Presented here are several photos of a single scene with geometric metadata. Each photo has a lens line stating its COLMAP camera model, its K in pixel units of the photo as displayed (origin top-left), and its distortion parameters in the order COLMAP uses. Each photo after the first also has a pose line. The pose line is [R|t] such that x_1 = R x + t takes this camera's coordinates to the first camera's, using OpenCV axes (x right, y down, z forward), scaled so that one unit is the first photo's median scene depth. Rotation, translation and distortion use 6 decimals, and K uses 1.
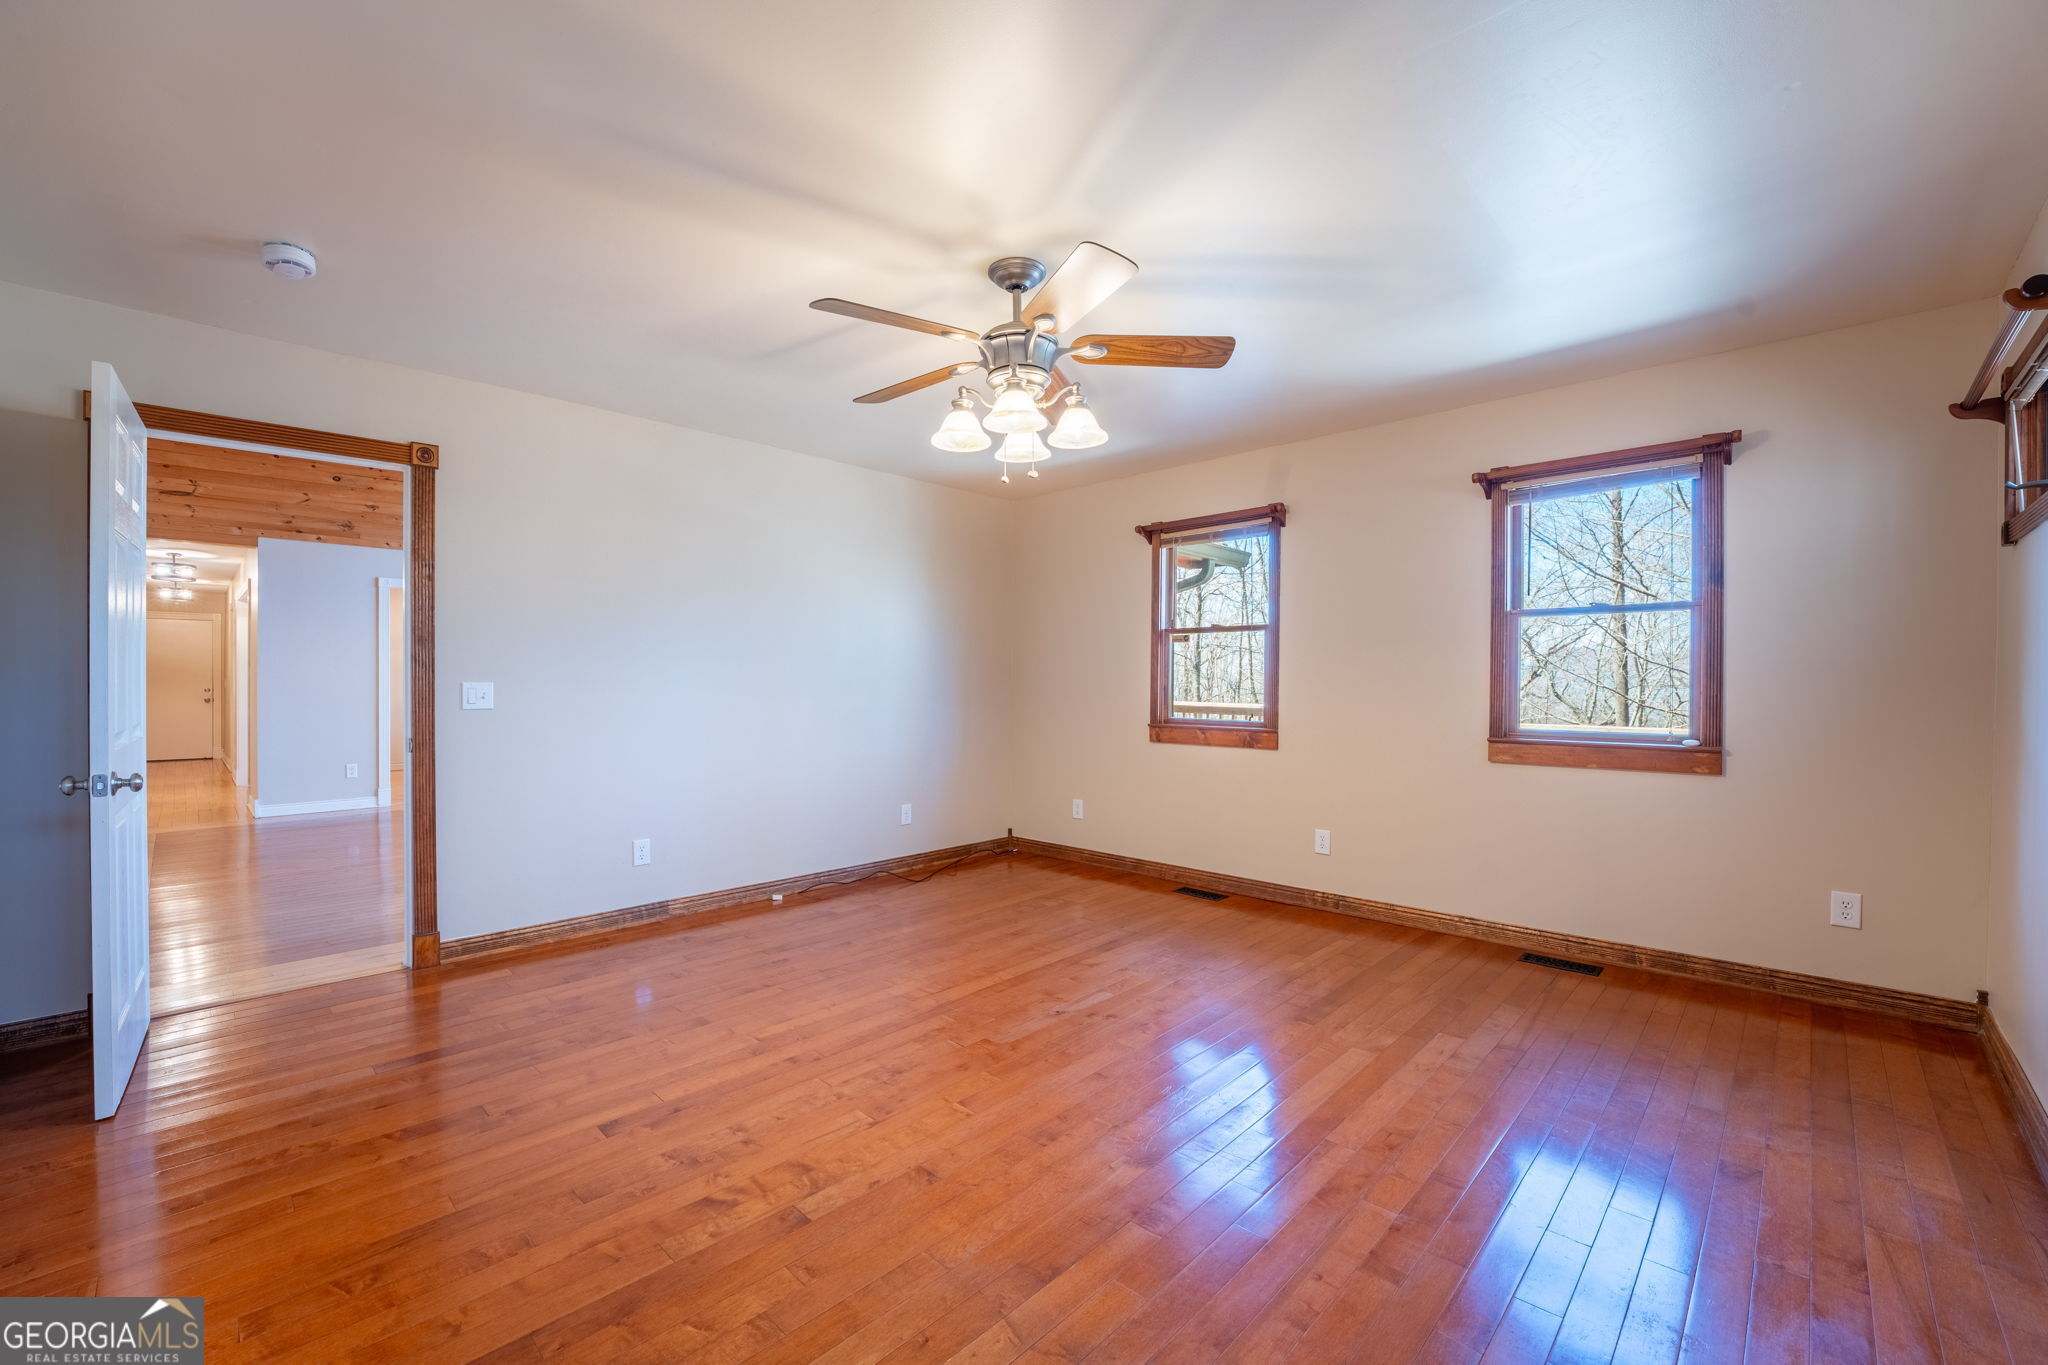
lens RADIAL K [[835.8, 0, 1003.3], [0, 835.8, 687.4], [0, 0, 1]] dist [-0.031166, 0.004996]
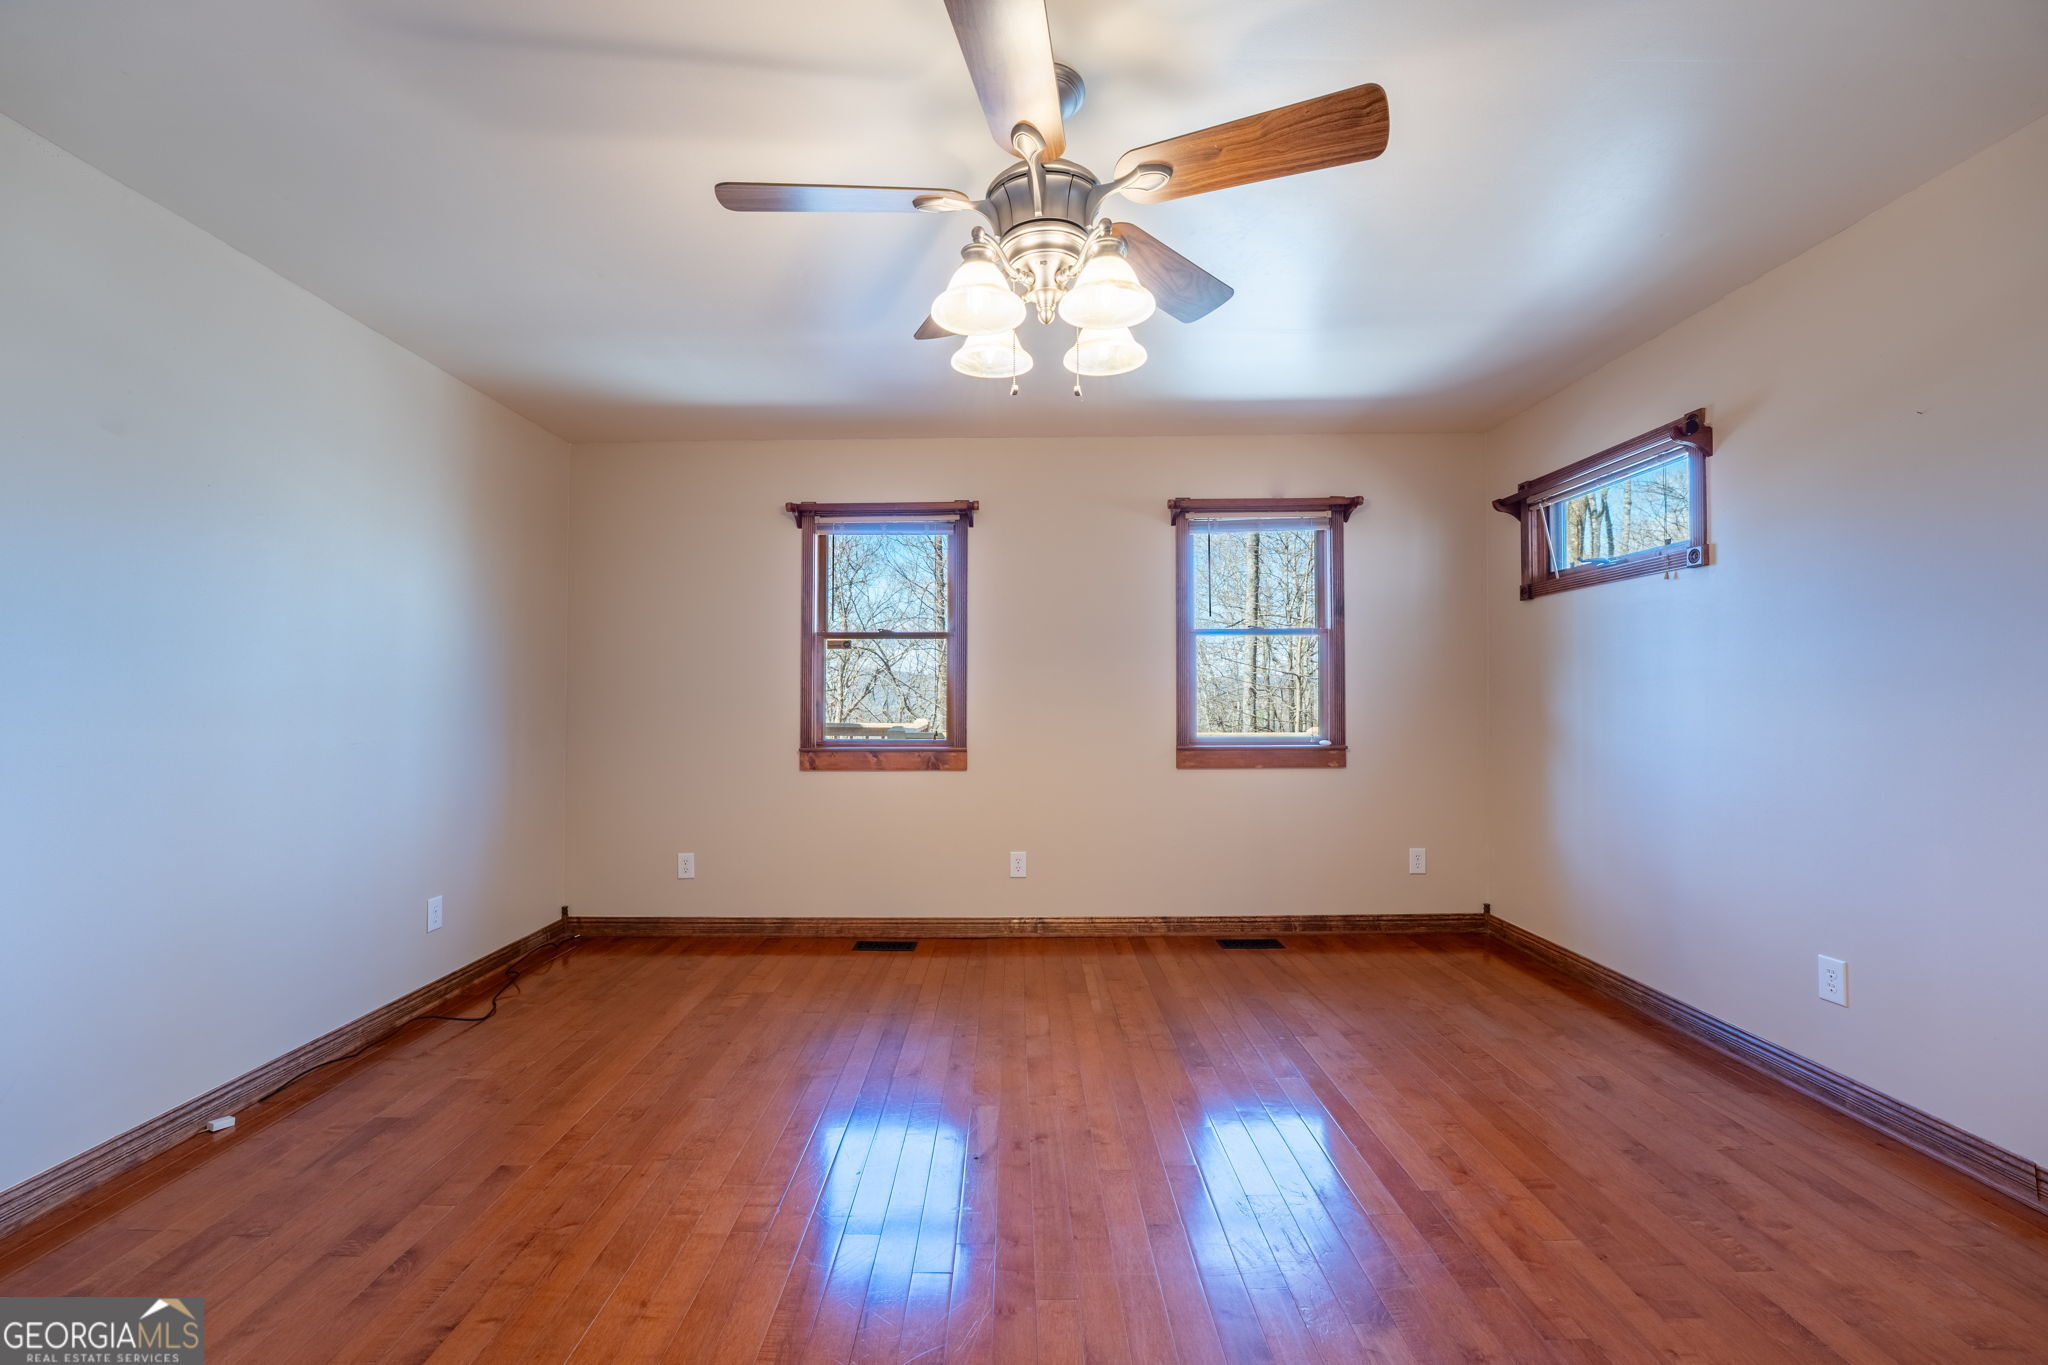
lens RADIAL K [[835.8, 0, 1003.3], [0, 835.8, 687.4], [0, 0, 1]] dist [-0.031166, 0.004996]
pose [[0.719814, 0.003964, 0.694156, -0.285826], [0.010596, 0.999804, -0.016698, 0.000157], [-0.694086, 0.019374, 0.719631, 0.324905]]
